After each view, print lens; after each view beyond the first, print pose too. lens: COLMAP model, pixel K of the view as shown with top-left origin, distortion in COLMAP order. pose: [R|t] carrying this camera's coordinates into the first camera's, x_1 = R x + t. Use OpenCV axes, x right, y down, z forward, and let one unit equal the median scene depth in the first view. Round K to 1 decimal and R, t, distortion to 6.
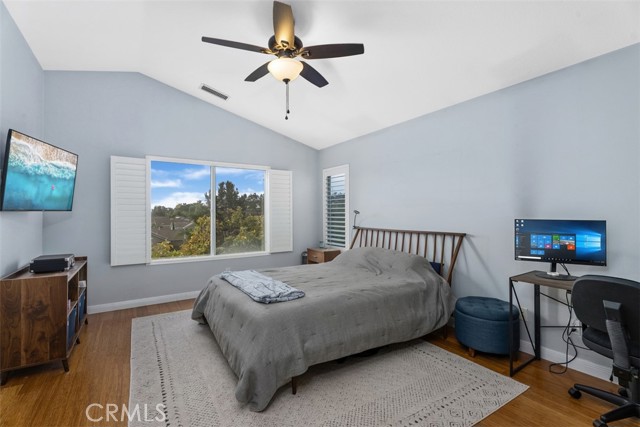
lens RADIAL K [[289.8, 0, 322.3], [0, 289.8, 211.8], [0, 0, 1]] dist [0.000792, 0.000542]
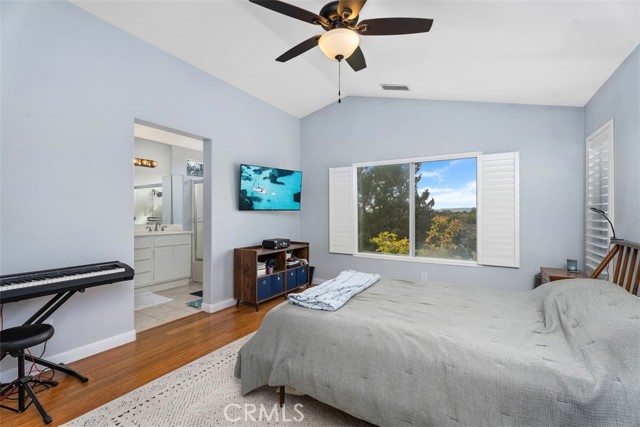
lens RADIAL K [[289.8, 0, 320.9], [0, 289.8, 214.2], [0, 0, 1]] dist [0.000792, 0.000542]
pose [[0.435210, 0.006831, -0.900303, 0.398172], [-0.001604, 0.999976, 0.006812, 0.004408], [0.900327, -0.001520, 0.435211, 0.362418]]
